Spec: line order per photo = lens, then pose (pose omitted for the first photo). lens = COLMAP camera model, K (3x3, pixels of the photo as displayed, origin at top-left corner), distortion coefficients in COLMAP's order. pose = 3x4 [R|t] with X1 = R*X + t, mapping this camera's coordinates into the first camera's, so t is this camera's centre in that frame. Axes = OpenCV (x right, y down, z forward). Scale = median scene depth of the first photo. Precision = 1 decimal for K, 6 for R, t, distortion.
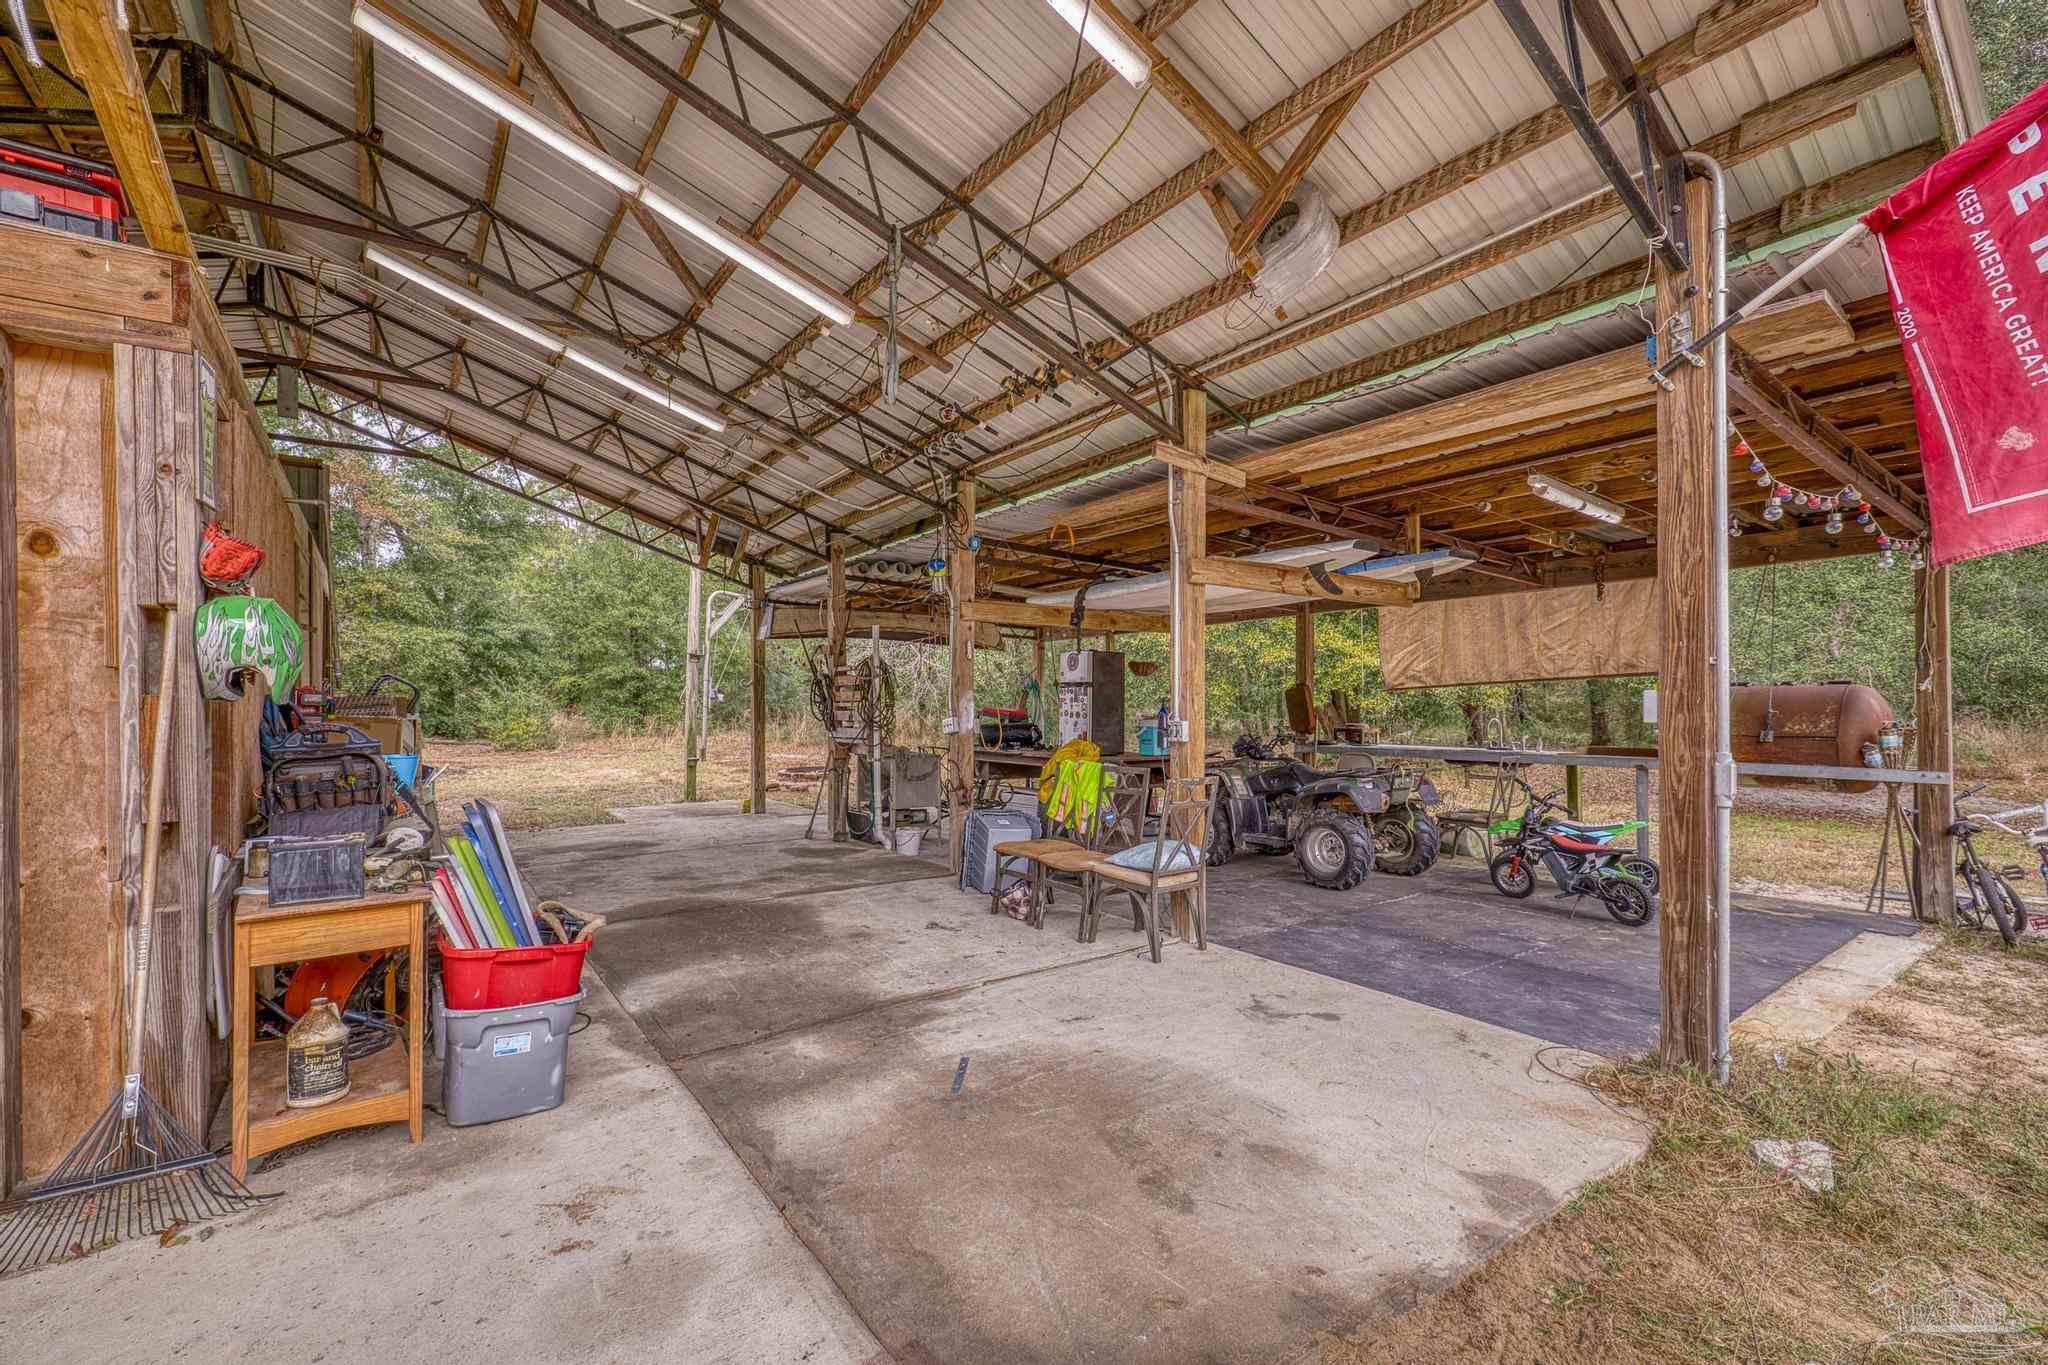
lens RADIAL K [[888.0, 0, 1022.1], [0, 888.0, 696.5], [0, 0, 1]] dist [0.013951, 0.000097]
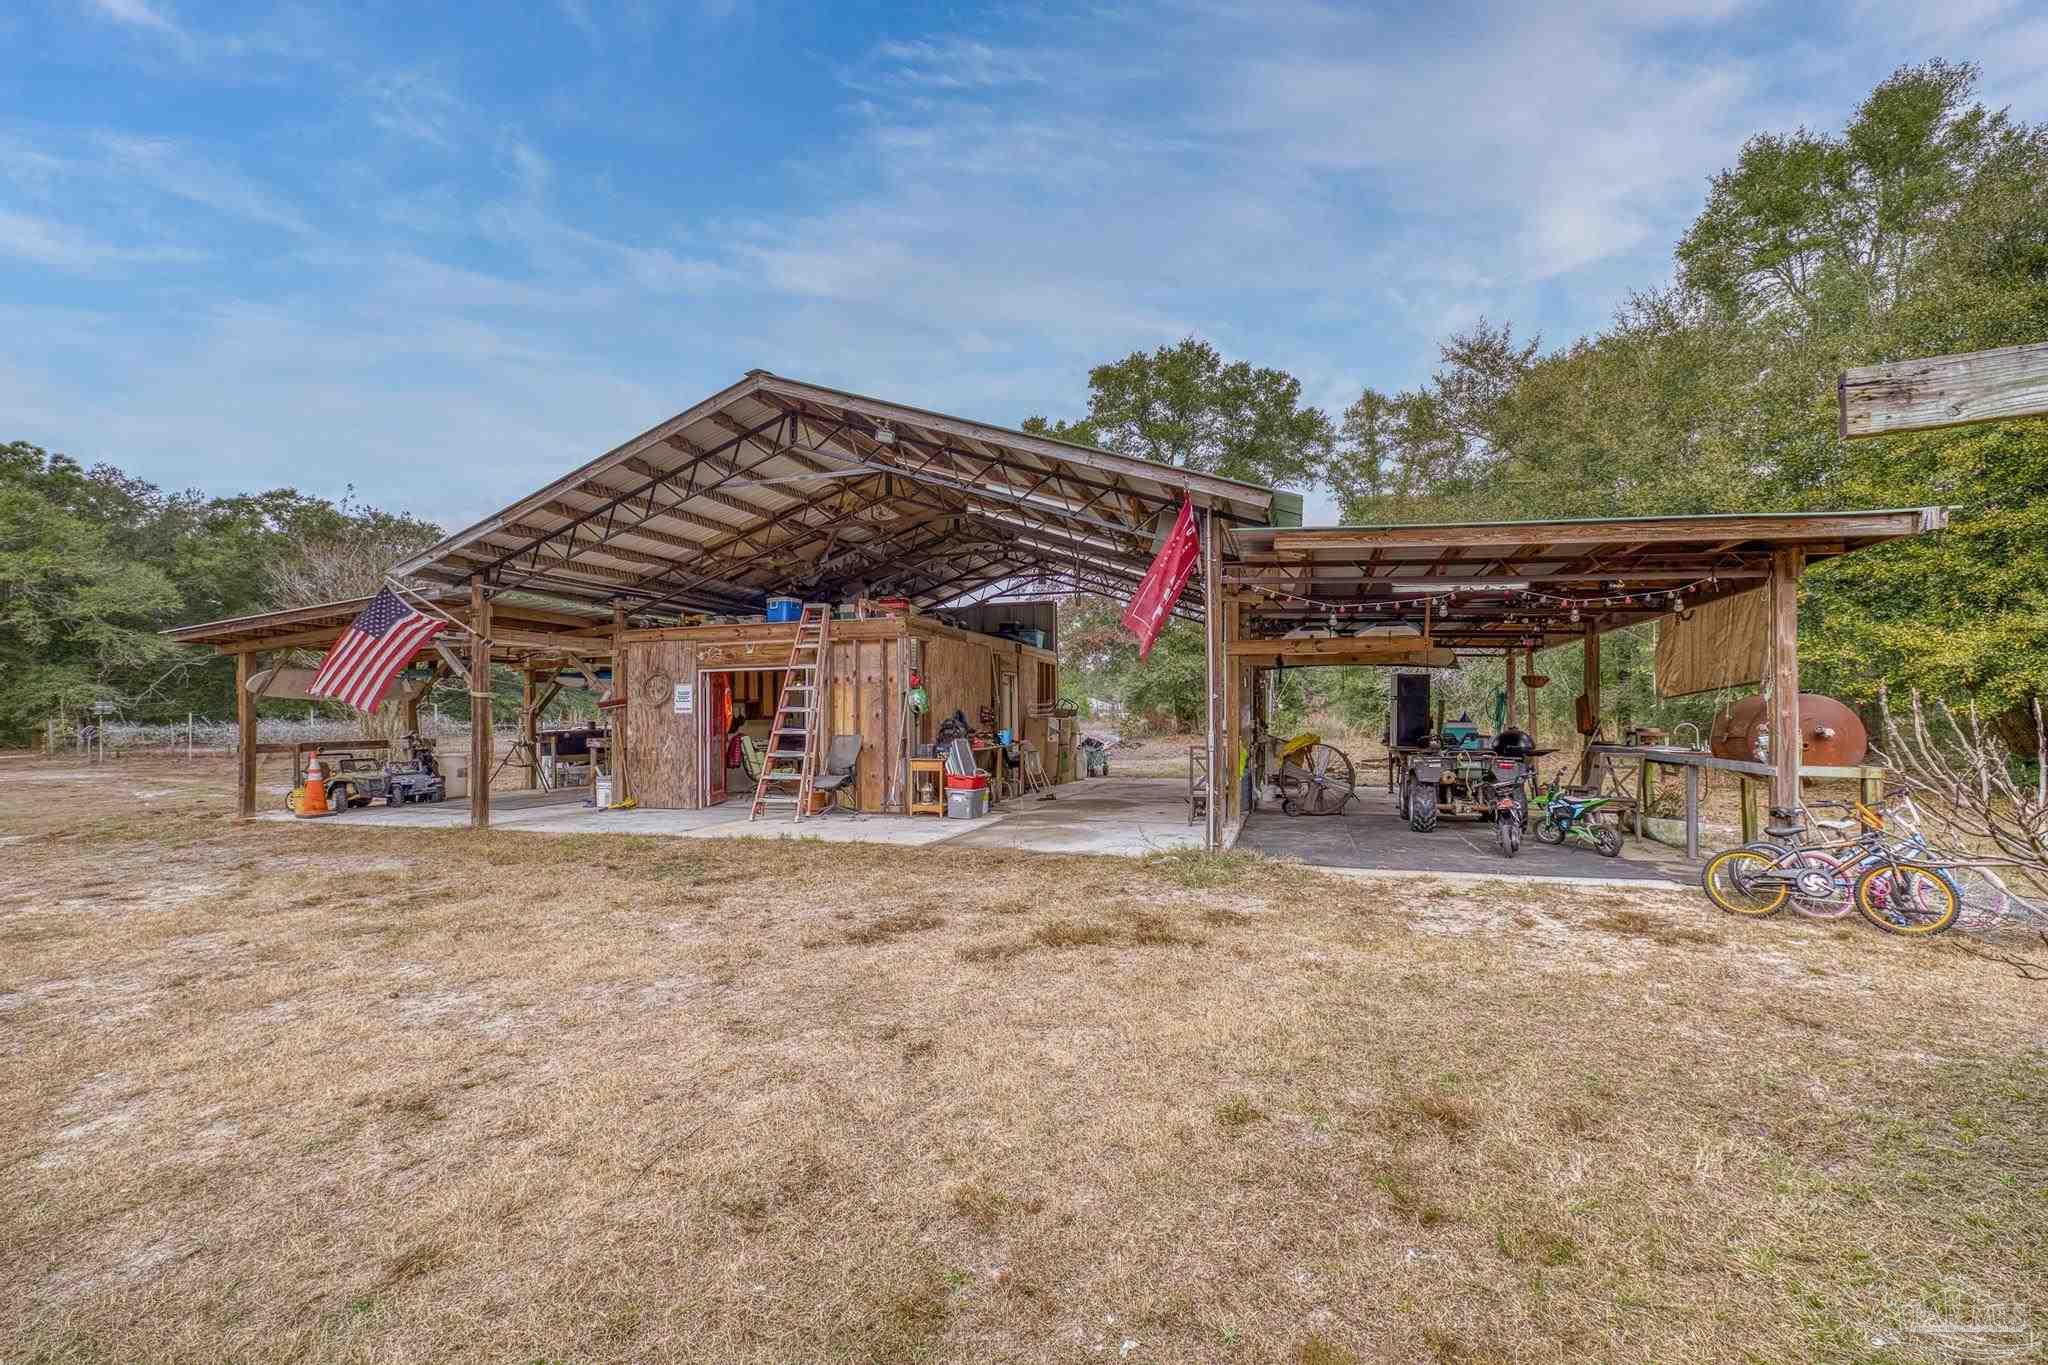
lens RADIAL K [[888.0, 0, 1022.1], [0, 888.0, 696.5], [0, 0, 1]] dist [0.013951, 0.000097]
pose [[0.601707, -0.011295, -0.798637, 0.839642], [0.009465, 0.999931, -0.007010, -0.009358], [0.798661, -0.003341, 0.601772, -0.344515]]
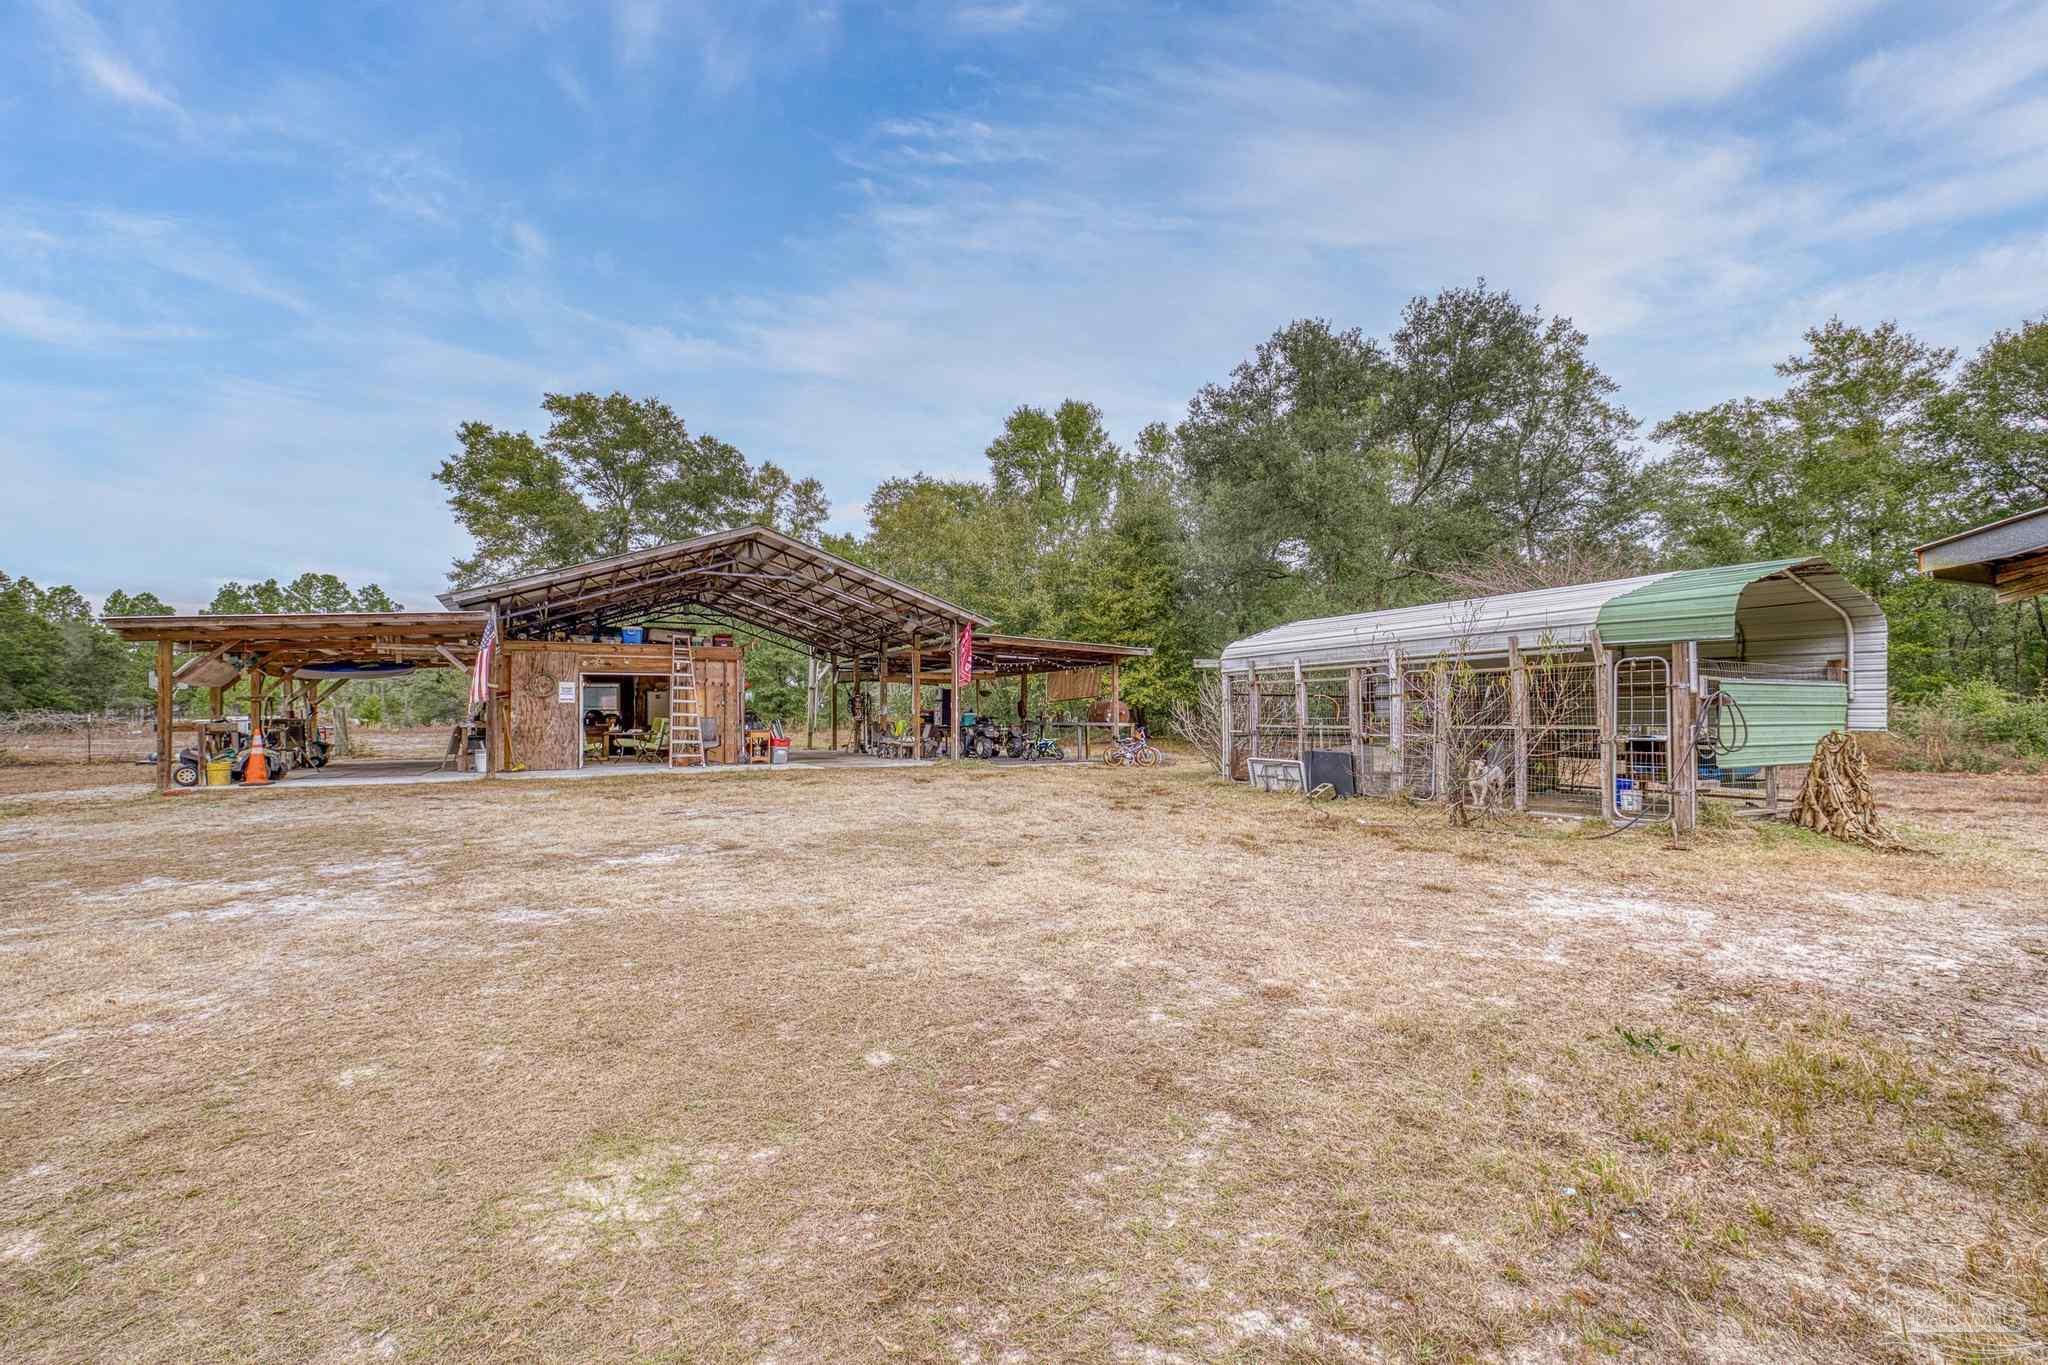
lens RADIAL K [[888.0, 0, 1022.1], [0, 888.0, 696.5], [0, 0, 1]] dist [0.013951, 0.000097]
pose [[0.991429, 0.000426, -0.130649, 0.684762], [-0.002374, 0.999888, -0.014755, 0.015359], [0.130628, 0.014939, 0.991319, -1.753879]]
